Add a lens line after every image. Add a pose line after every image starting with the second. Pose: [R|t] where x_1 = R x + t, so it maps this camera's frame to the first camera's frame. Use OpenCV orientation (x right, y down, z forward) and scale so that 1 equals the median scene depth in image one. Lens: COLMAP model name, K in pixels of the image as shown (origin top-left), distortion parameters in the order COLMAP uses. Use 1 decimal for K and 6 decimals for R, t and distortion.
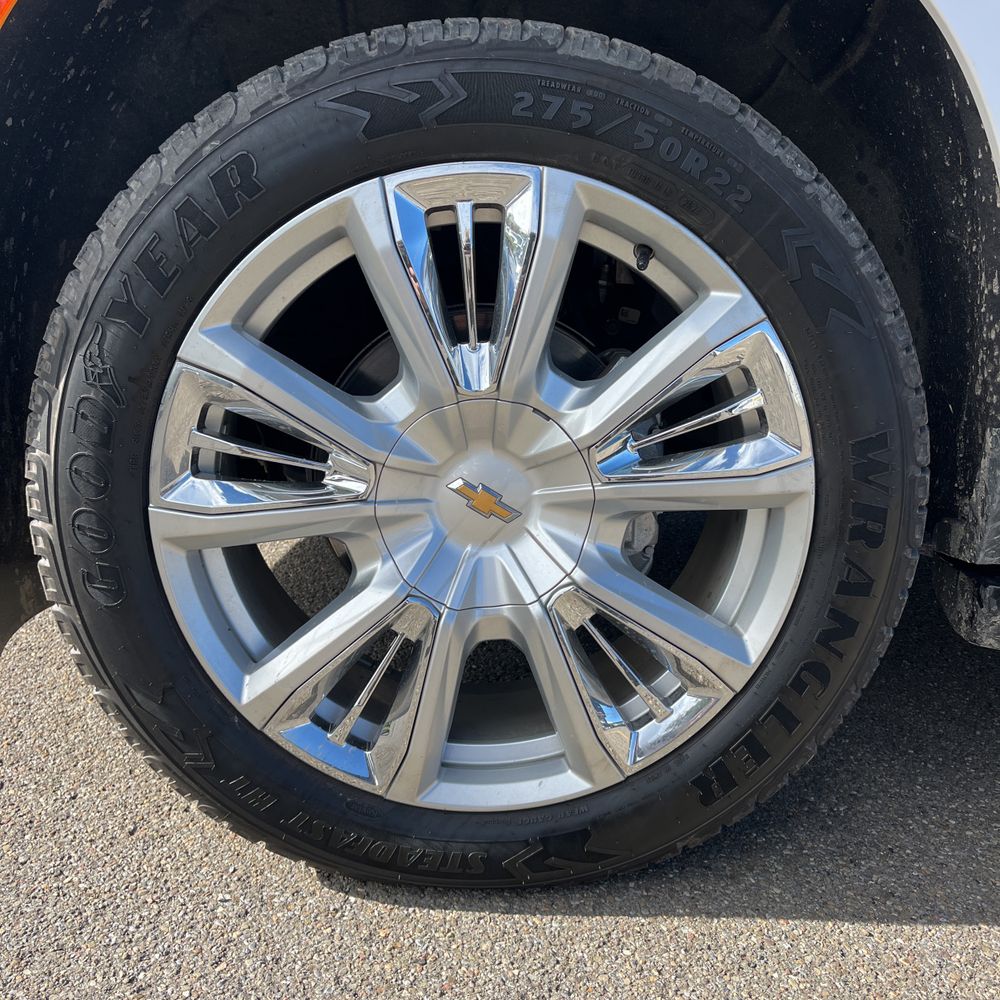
lens RADIAL K [[1012.9, 0, 489.0], [0, 1012.9, 517.0], [0, 0, 1]] dist [0.021527, 0.000000]
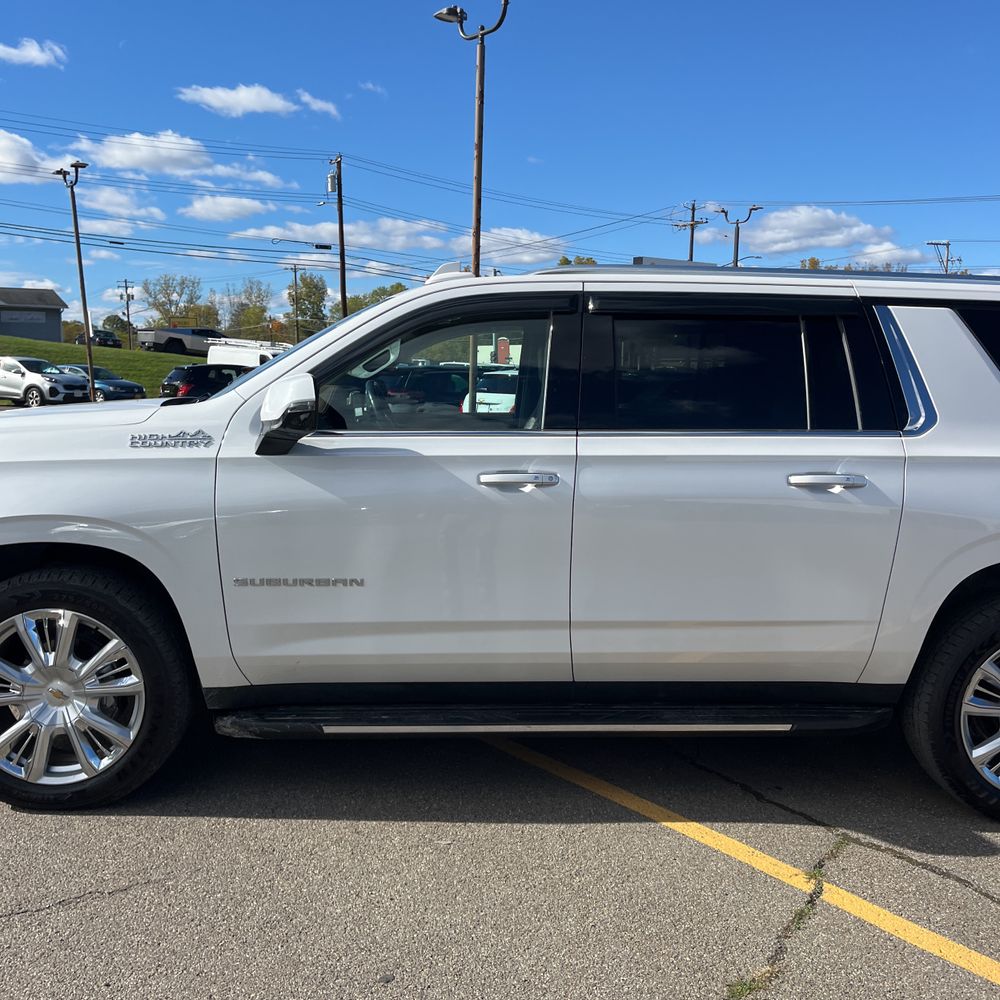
lens RADIAL K [[1012.9, 0, 506.6], [0, 1012.9, 492.2], [0, 0, 1]] dist [0.021527, 0.000000]
pose [[0.999899, -0.010836, 0.009162, 1.590114], [0.011980, 0.990683, -0.135662, -0.220623], [-0.007606, 0.135758, 0.990713, -2.731792]]
